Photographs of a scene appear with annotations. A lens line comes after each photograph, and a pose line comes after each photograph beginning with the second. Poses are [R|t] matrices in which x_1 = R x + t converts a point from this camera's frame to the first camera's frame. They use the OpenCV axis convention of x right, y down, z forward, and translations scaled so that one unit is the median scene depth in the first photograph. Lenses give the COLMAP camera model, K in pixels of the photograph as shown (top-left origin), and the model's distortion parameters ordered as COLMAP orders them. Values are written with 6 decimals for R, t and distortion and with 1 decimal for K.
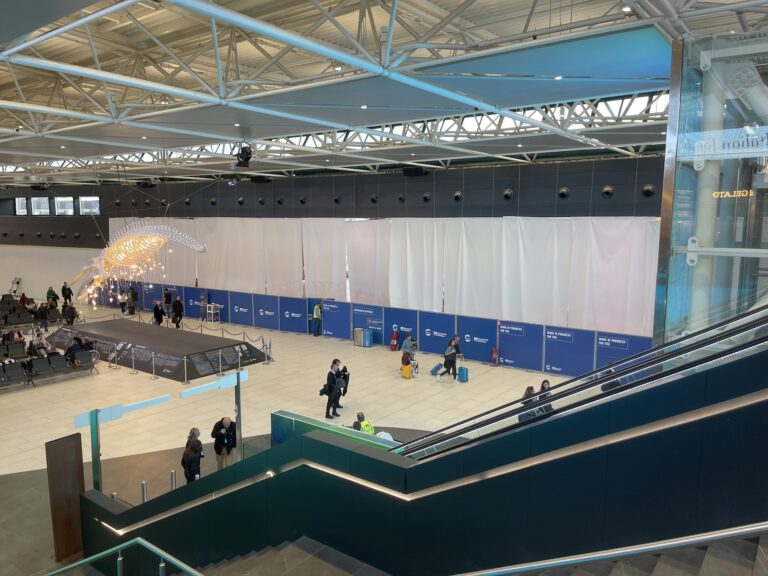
lens RADIAL K [[570.9, 0, 384.0], [0, 570.9, 288.0], [0, 0, 1]] dist [0.009415, 0.001672]
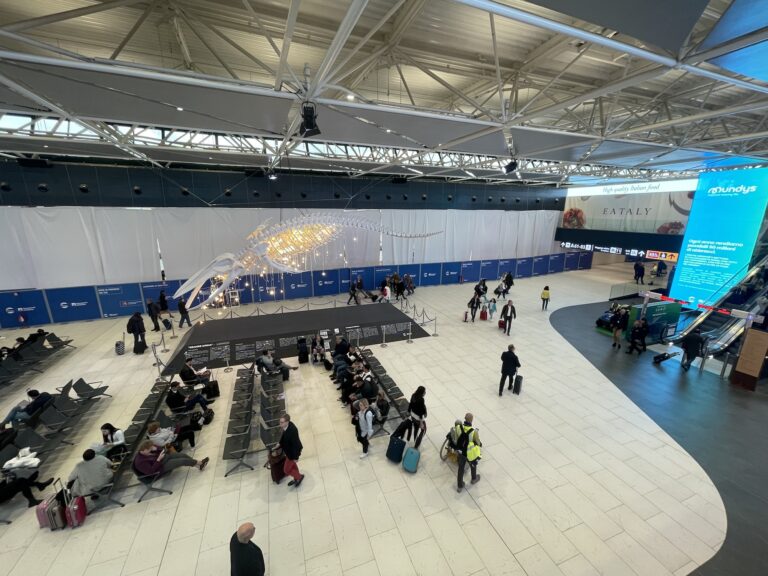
lens RADIAL K [[316.0, 0, 384.0], [0, 316.0, 288.0], [0, 0, 1]] dist [-0.000293, 0.000098]
pose [[0.528273, -0.197747, 0.825726, -0.756716], [0.094316, 0.980150, 0.174388, -0.062298], [-0.843820, -0.014245, 0.536437, 0.532295]]
